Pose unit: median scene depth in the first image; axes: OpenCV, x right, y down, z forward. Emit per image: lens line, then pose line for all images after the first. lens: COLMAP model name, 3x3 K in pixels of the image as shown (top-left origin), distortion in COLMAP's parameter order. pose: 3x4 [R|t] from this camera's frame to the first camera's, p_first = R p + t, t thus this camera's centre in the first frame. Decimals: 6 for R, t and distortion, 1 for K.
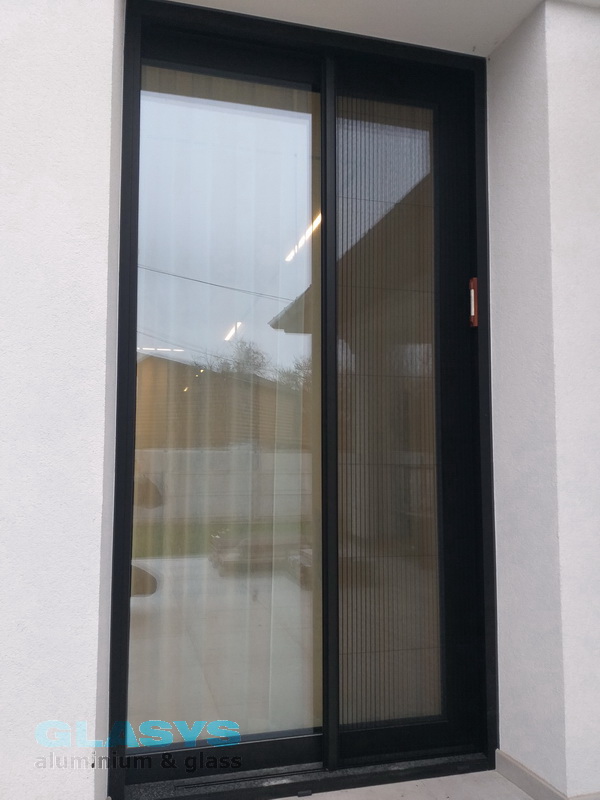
lens RADIAL K [[618.7, 0, 300.5], [0, 618.7, 398.4], [0, 0, 1]] dist [0.013484, -0.019253]
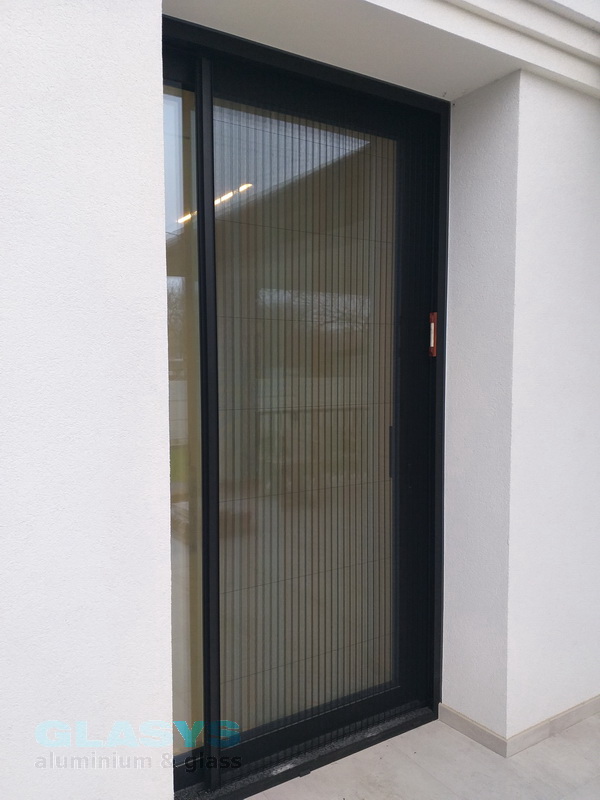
lens RADIAL K [[618.7, 0, 267.1], [0, 618.7, 382.0], [0, 0, 1]] dist [0.013484, -0.019253]
pose [[0.957270, -0.021289, 0.288411, -0.360118], [-0.017854, 0.991034, 0.132412, -0.229479], [-0.288644, -0.131903, 0.948307, 0.012131]]
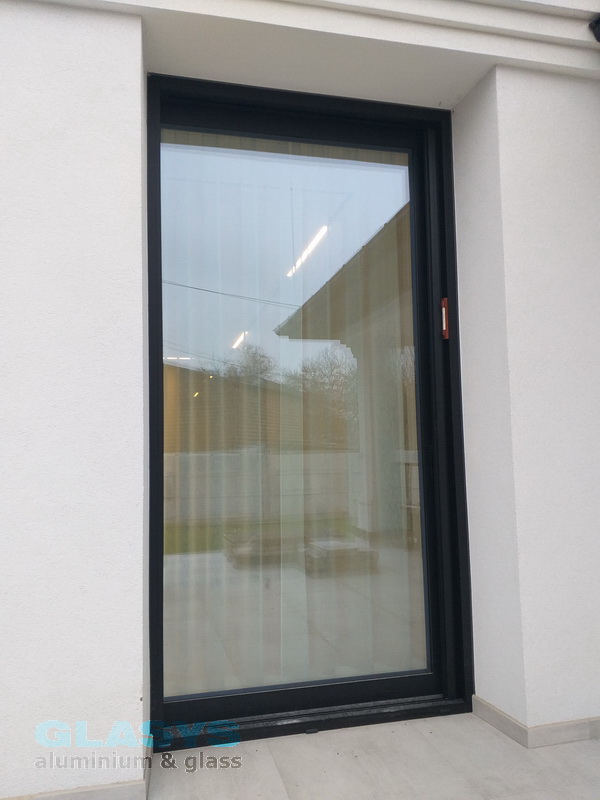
lens RADIAL K [[618.7, 0, 297.1], [0, 618.7, 398.0], [0, 0, 1]] dist [0.013484, -0.019253]
pose [[0.999492, -0.026371, -0.017916, 0.016203], [0.026281, 0.999641, -0.005226, -0.005374], [0.018048, 0.004752, 0.999826, -0.199091]]
